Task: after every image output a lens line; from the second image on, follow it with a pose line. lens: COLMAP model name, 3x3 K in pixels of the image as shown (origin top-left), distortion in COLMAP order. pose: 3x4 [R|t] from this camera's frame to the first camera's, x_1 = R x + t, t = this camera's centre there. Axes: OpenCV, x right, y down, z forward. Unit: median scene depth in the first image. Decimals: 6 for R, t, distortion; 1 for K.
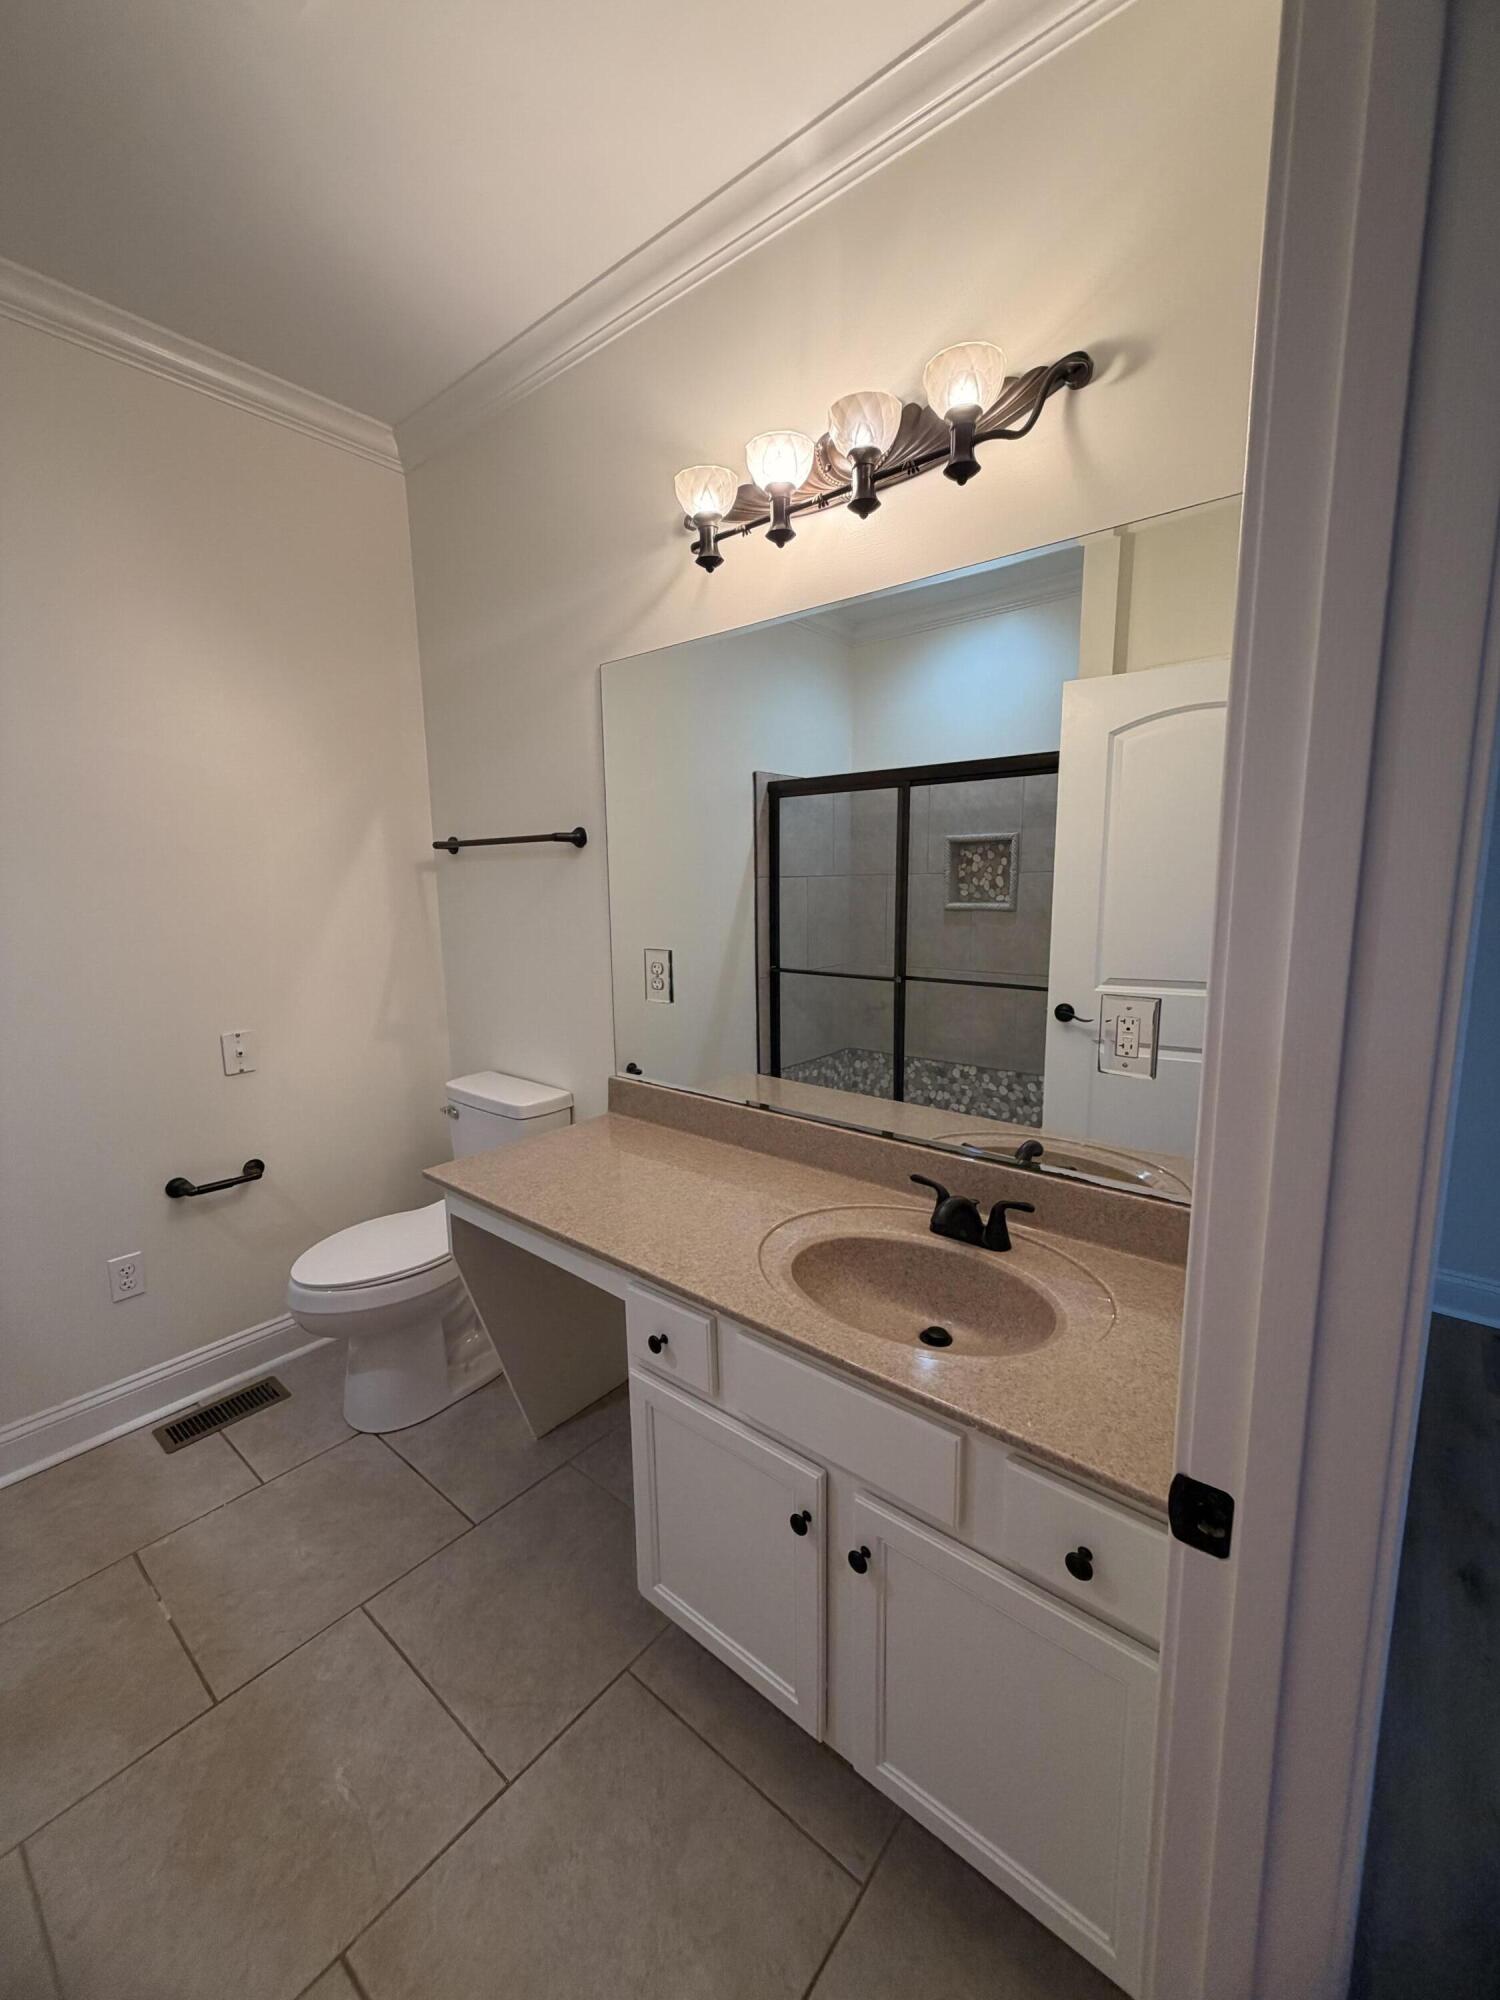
lens RADIAL K [[792.1, 0, 750.3], [0, 792.1, 1004.5], [0, 0, 1]] dist [0.001024, 0.000377]
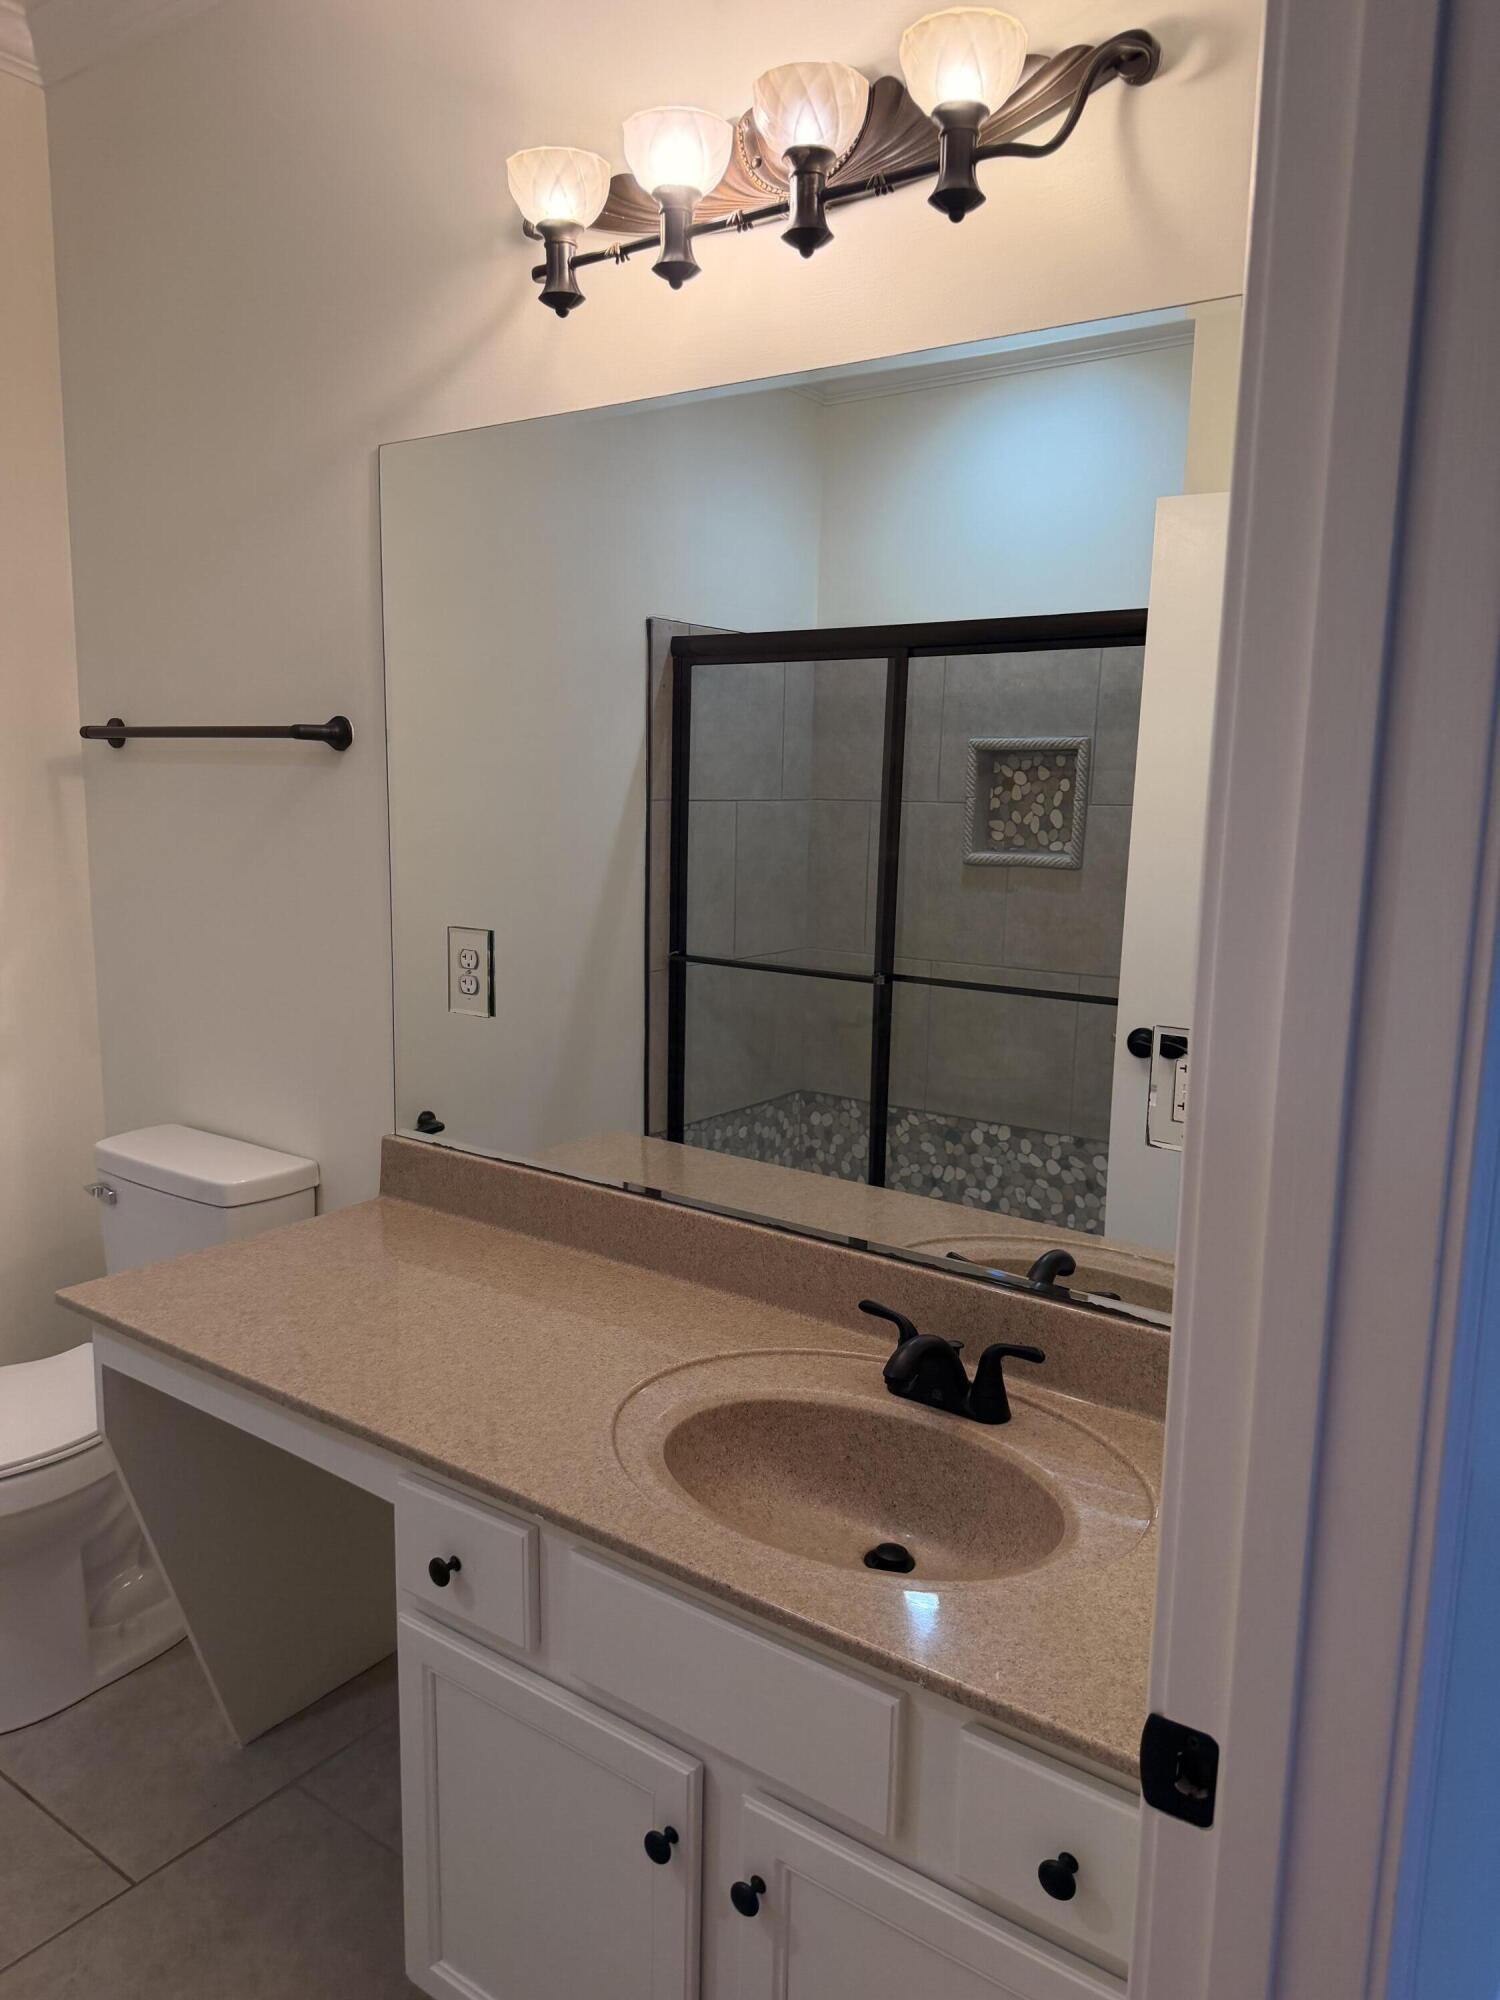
lens RADIAL K [[1407.0, 0, 758.0], [0, 1407.0, 1014.1], [0, 0, 1]] dist [0.047334, -0.052096]
pose [[0.997020, 0.022085, 0.073917, 0.031279], [-0.022554, 0.999730, 0.005520, -0.018457], [-0.073775, -0.007171, 0.997249, -0.108687]]
